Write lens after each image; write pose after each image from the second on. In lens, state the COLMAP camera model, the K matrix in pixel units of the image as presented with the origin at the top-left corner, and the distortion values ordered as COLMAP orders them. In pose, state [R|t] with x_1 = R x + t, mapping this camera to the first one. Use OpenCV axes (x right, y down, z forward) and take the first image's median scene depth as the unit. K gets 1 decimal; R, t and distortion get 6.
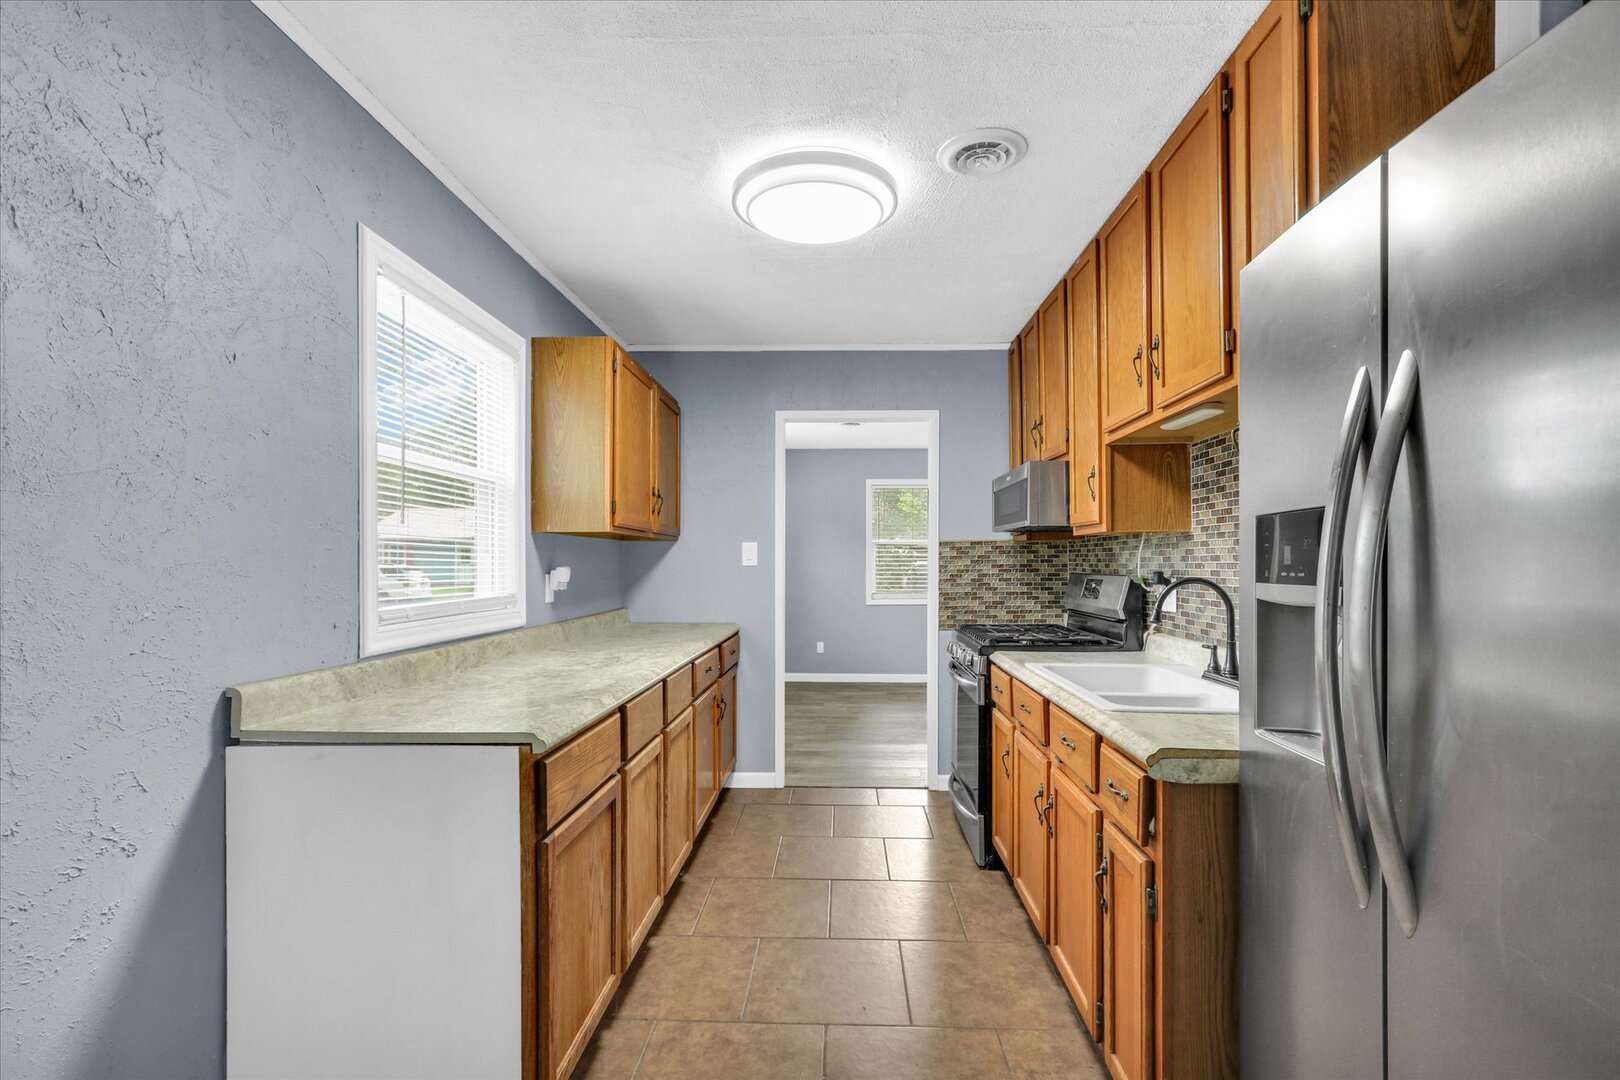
lens RADIAL K [[750.4, 0, 812.6], [0, 750.4, 562.0], [0, 0, 1]] dist [-0.001197, 0.001356]
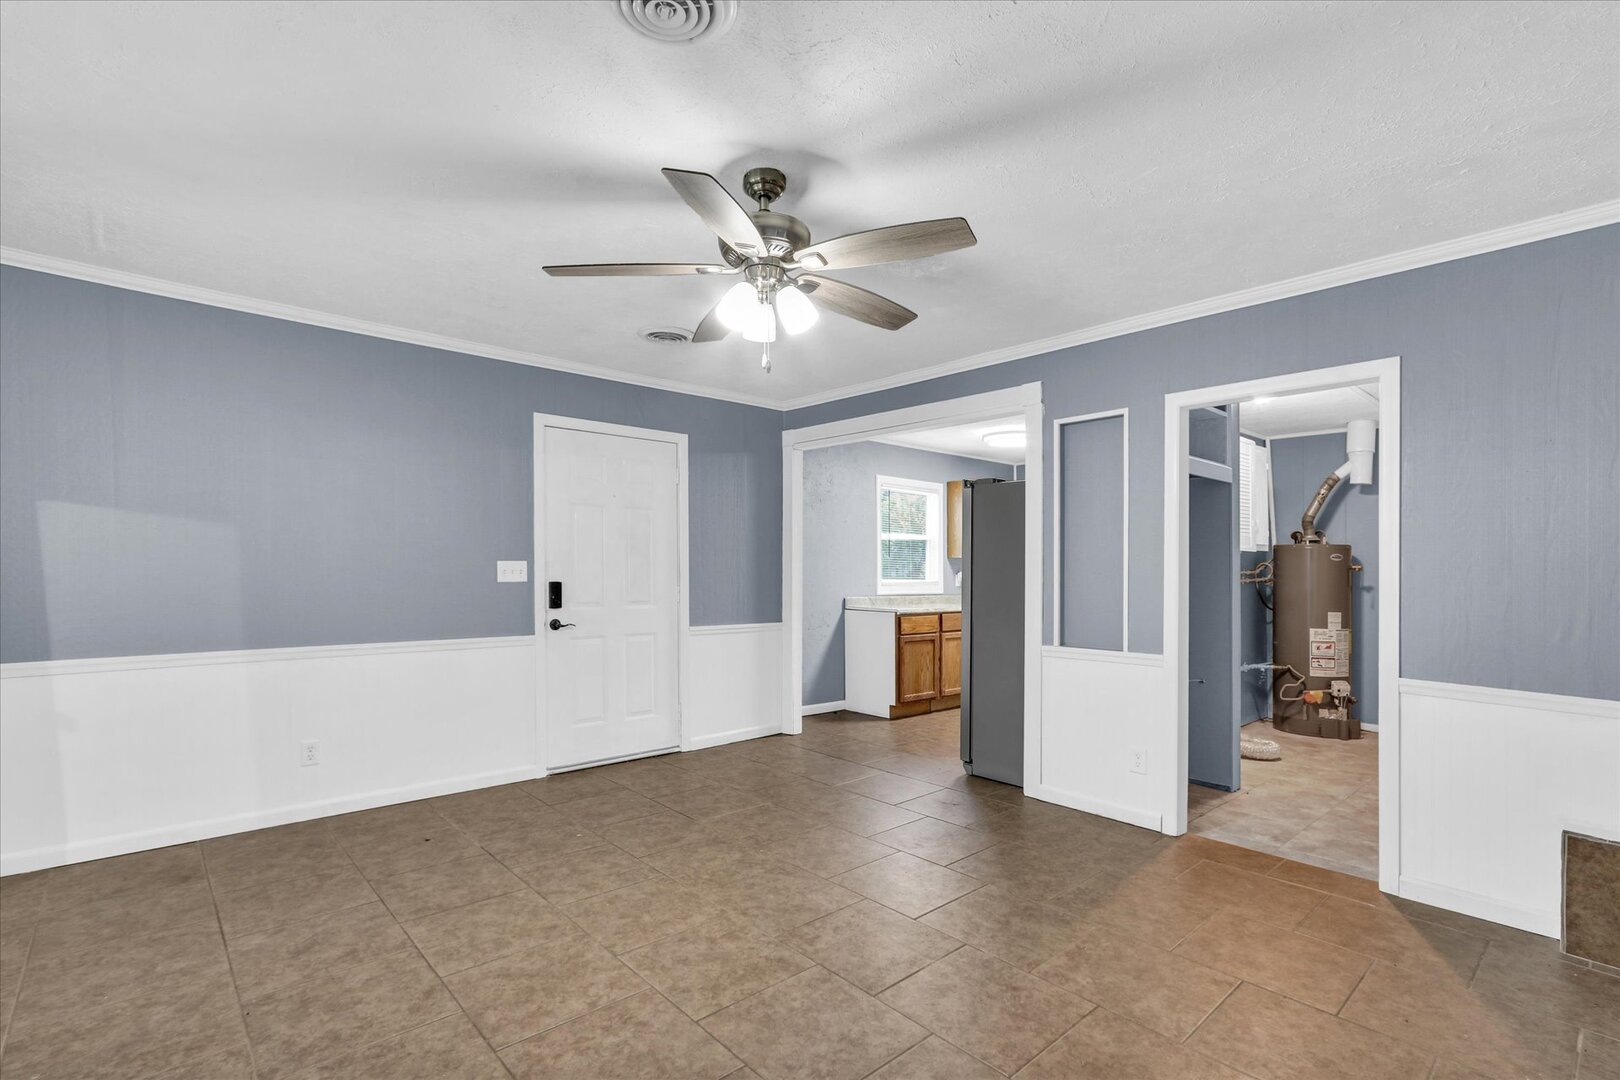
lens RADIAL K [[758.1, 0, 807.6], [0, 758.1, 554.0], [0, 0, 1]] dist [0.001297, 0.000883]
pose [[0.698372, -0.006098, -0.715709, 1.138672], [-0.009526, 0.999796, -0.017814, -0.000150], [0.715672, 0.019258, 0.698171, -1.146861]]
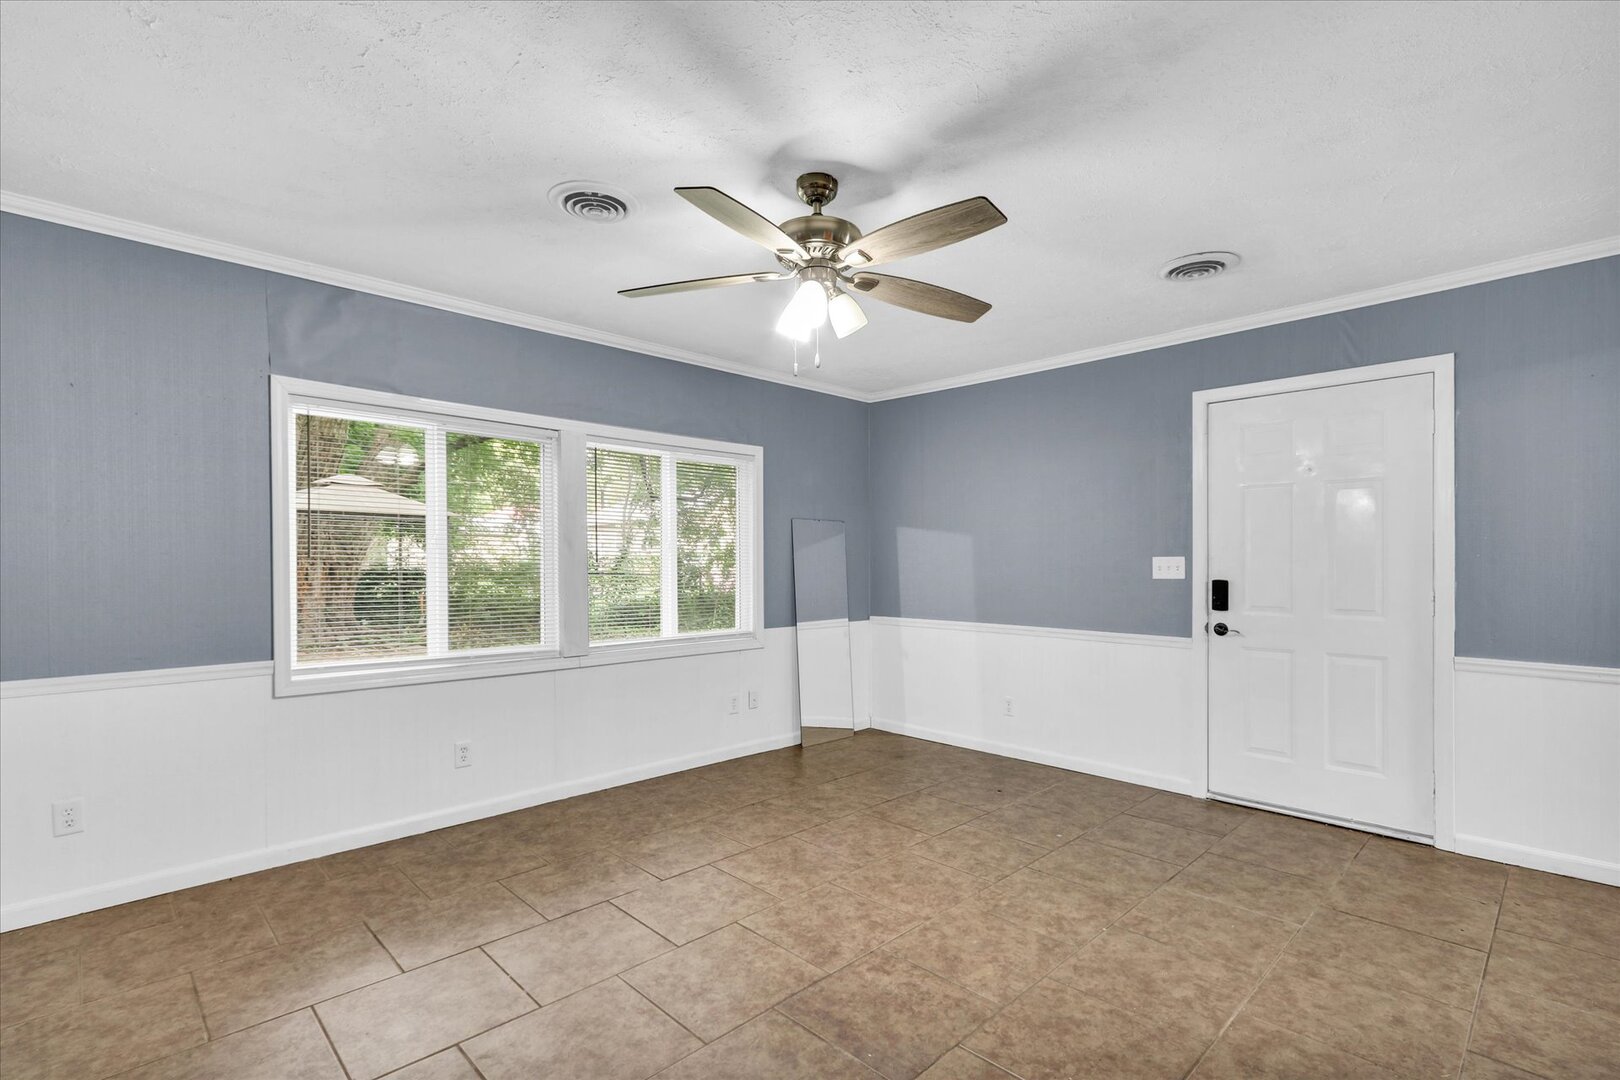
lens RADIAL K [[750.4, 0, 812.6], [0, 750.4, 562.0], [0, 0, 1]] dist [-0.001197, 0.001356]
pose [[-0.685861, -0.000175, -0.727732, 1.134202], [-0.001789, 0.999997, 0.001445, 0.001422], [0.727730, 0.002293, -0.685860, -0.065925]]
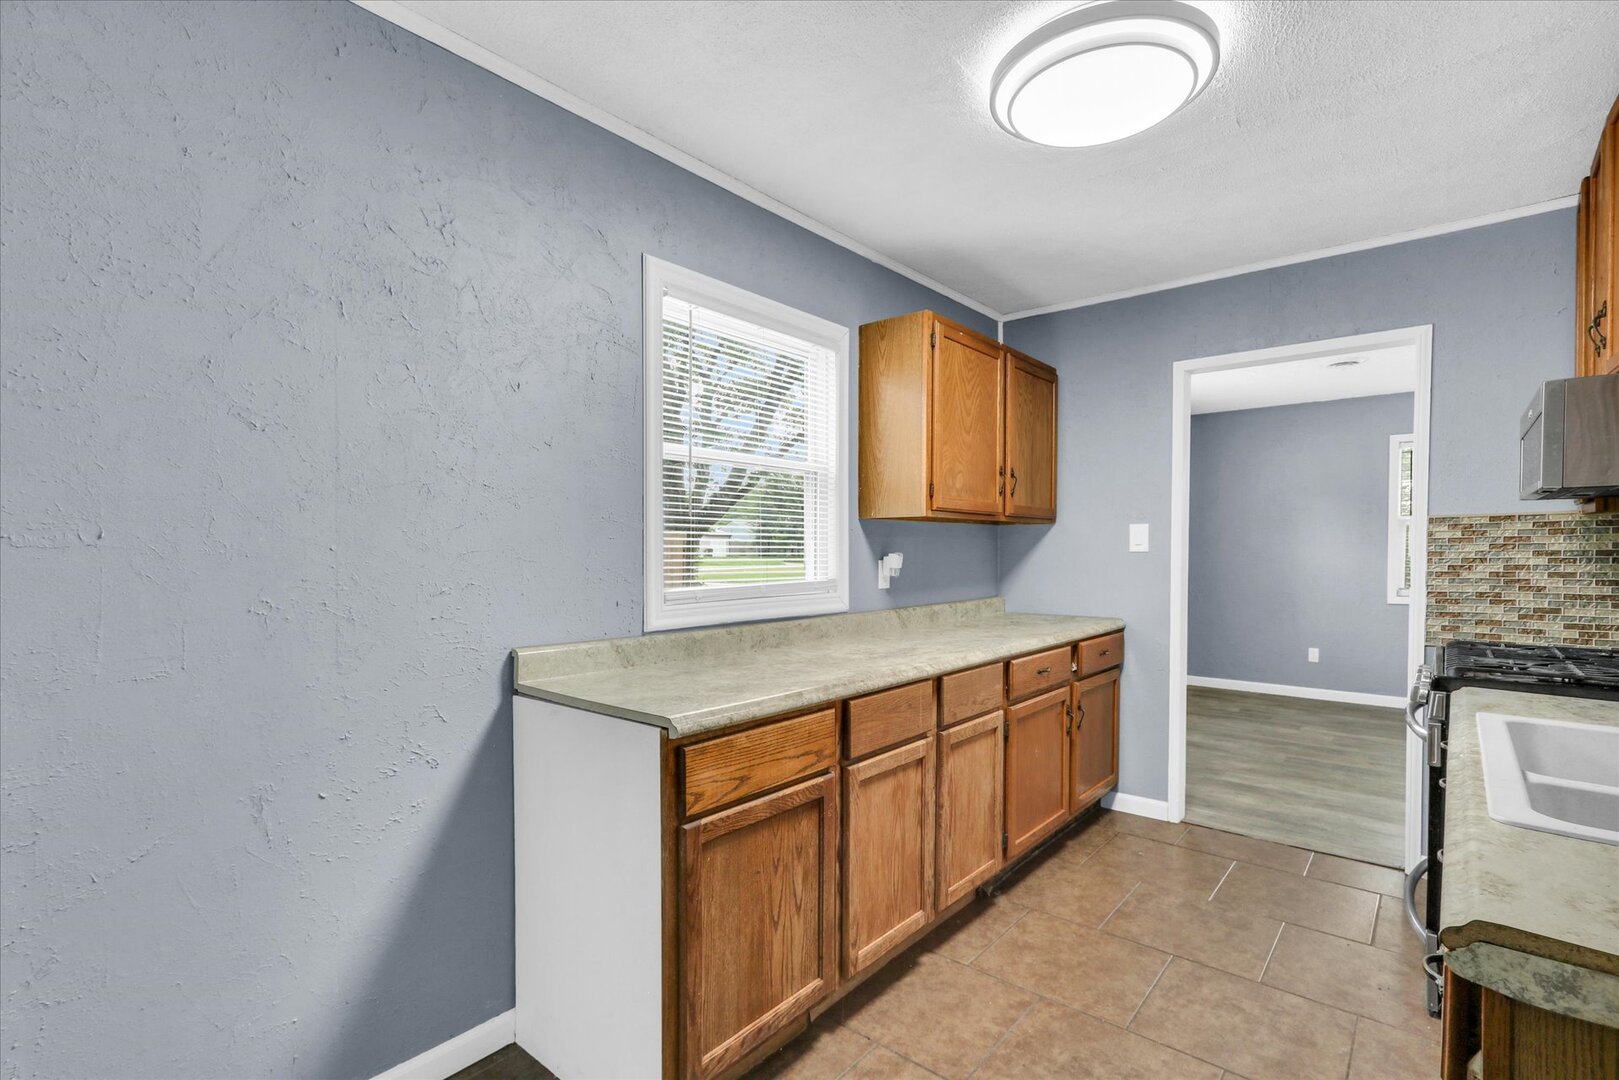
lens RADIAL K [[749.9, 0, 812.1], [0, 749.9, 562.0], [0, 0, 1]] dist [-0.001197, 0.001356]
pose [[0.790348, 0.010385, -0.612570, 0.197236], [0.002436, 0.999795, 0.020094, -0.001844], [0.612654, -0.017373, 0.790161, 0.156977]]
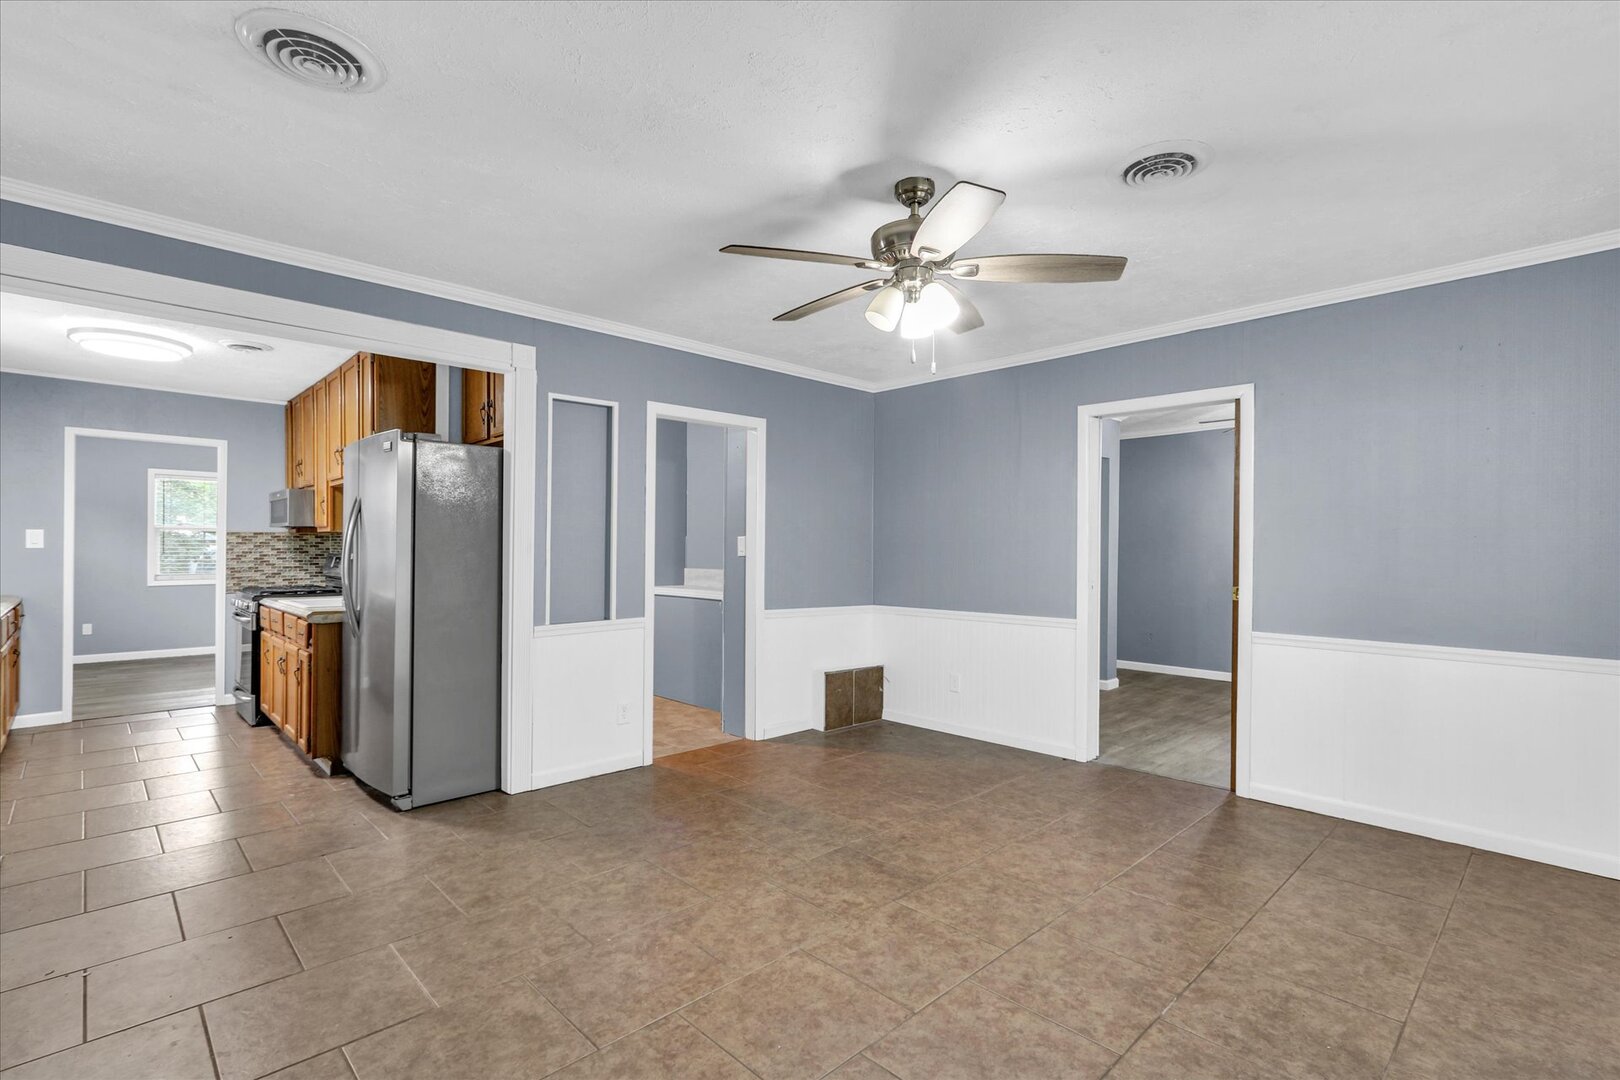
lens RADIAL K [[750.0, 0, 820.4], [0, 750.0, 545.3], [0, 0, 1]] dist [-0.000861, 0.000929]
pose [[0.682781, 0.006573, 0.730594, -0.143184], [-0.004230, 0.999978, -0.005044, 0.000826], [-0.730611, 0.000354, 0.682794, -1.116737]]
